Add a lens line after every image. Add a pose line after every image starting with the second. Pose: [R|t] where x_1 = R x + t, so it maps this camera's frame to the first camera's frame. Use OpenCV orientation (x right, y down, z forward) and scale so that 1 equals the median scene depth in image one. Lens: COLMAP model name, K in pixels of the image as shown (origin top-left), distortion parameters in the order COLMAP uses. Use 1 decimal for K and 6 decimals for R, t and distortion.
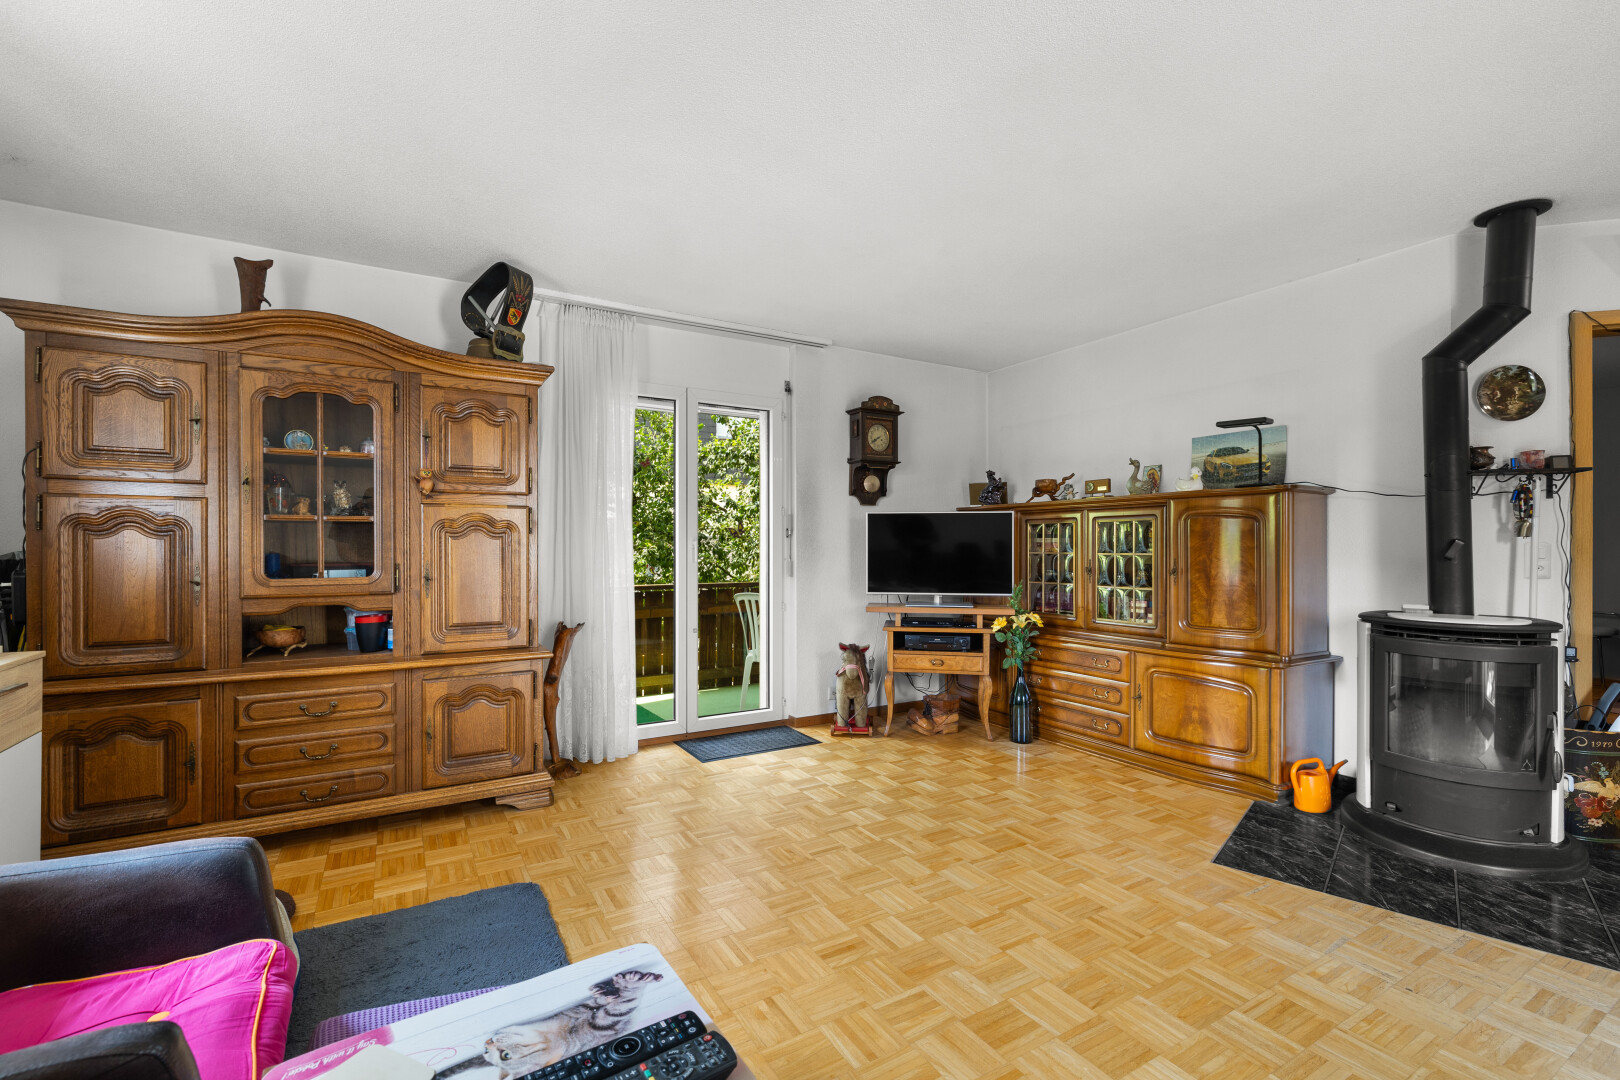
lens RADIAL K [[689.3, 0, 798.4], [0, 689.3, 543.7], [0, 0, 1]] dist [-0.001481, -0.000765]
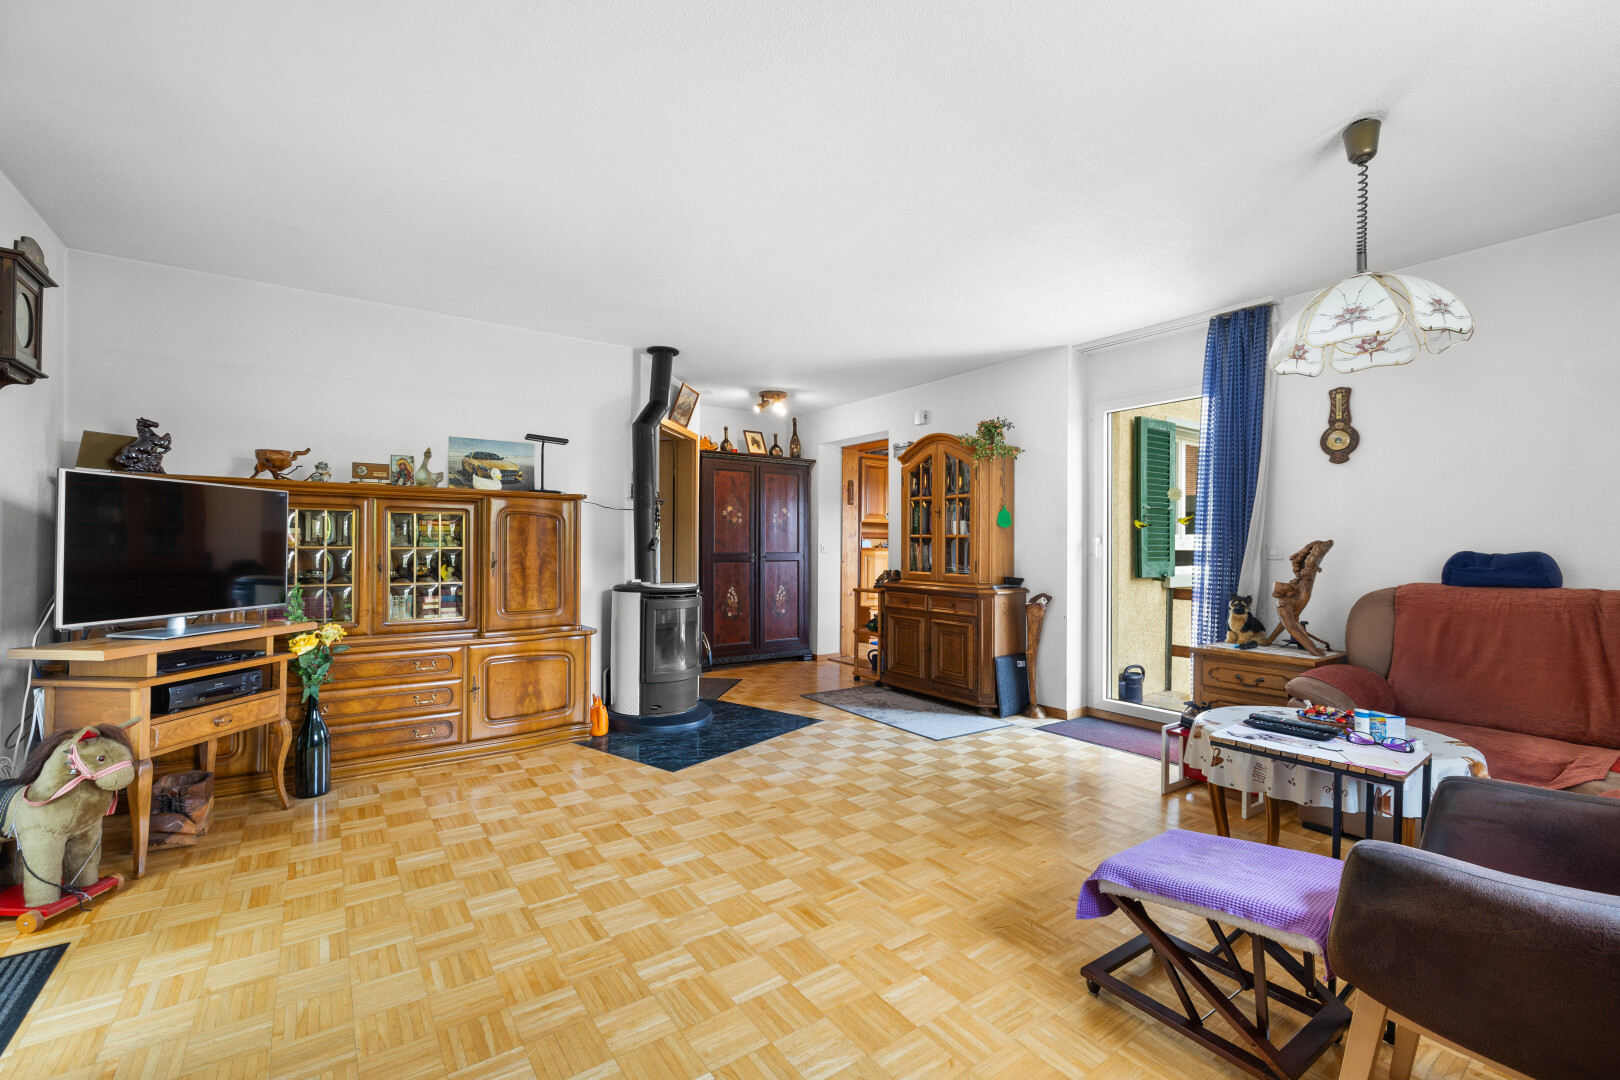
lens RADIAL K [[689.3, 0, 798.4], [0, 689.3, 543.7], [0, 0, 1]] dist [-0.001481, -0.000765]
pose [[-0.075527, -0.000962, 0.997143, -0.574235], [-0.011060, 0.999939, 0.000127, 0.003521], [-0.997082, -0.011019, -0.075533, 0.628236]]
